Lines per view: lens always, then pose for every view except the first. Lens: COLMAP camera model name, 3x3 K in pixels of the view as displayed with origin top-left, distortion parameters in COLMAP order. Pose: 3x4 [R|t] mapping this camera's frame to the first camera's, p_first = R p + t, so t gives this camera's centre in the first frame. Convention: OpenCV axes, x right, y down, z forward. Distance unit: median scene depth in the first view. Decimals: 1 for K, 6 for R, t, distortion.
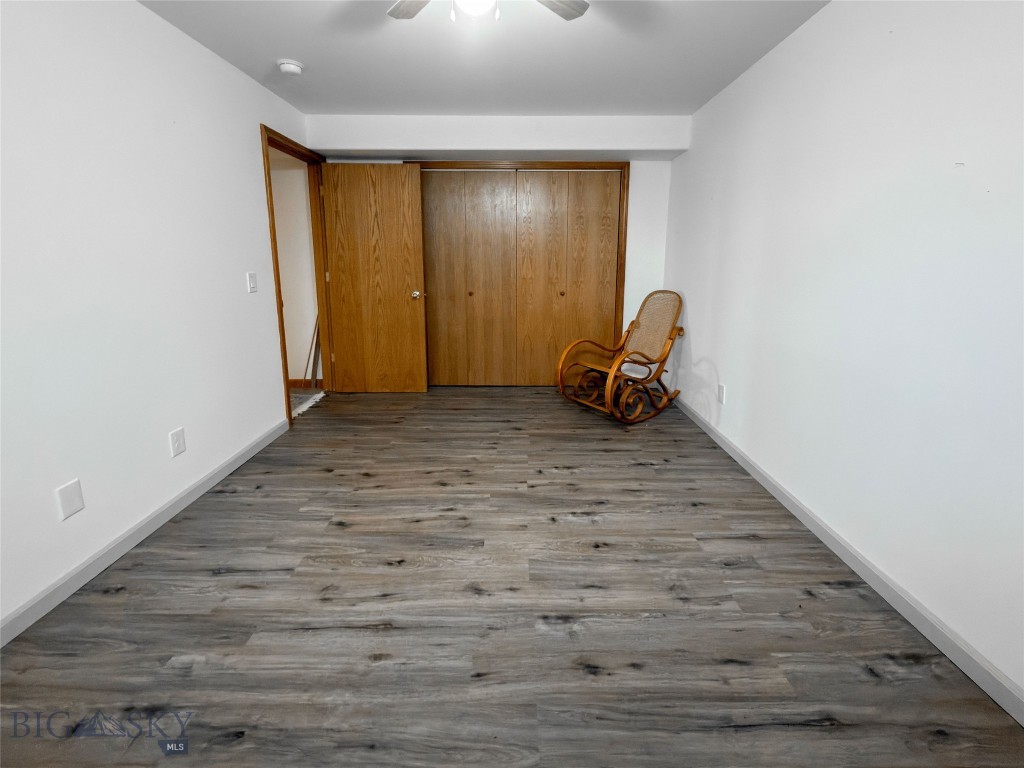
lens RADIAL K [[422.5, 0, 514.7], [0, 422.5, 379.9], [0, 0, 1]] dist [-0.003878, 0.000435]
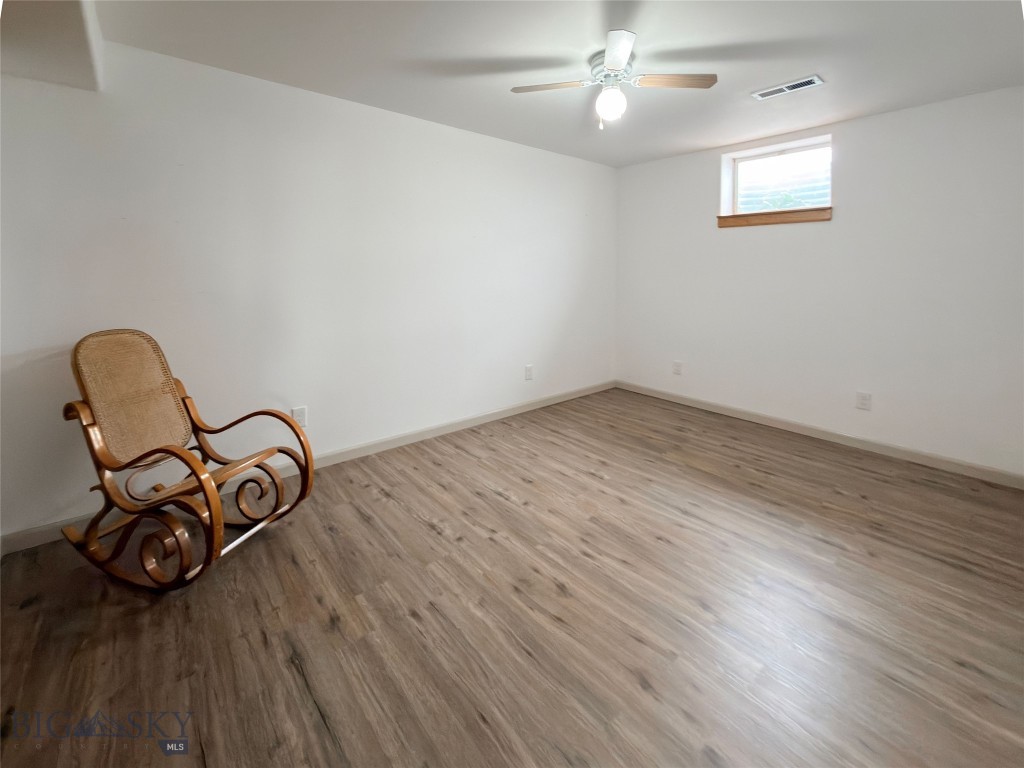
lens RADIAL K [[422.5, 0, 513.1], [0, 422.5, 387.5], [0, 0, 1]] dist [-0.003878, 0.000435]
pose [[-0.649365, -0.207351, 0.731663, -0.645274], [0.205630, 0.878396, 0.431435, -0.442987], [-0.732148, 0.430611, -0.527763, 1.440619]]
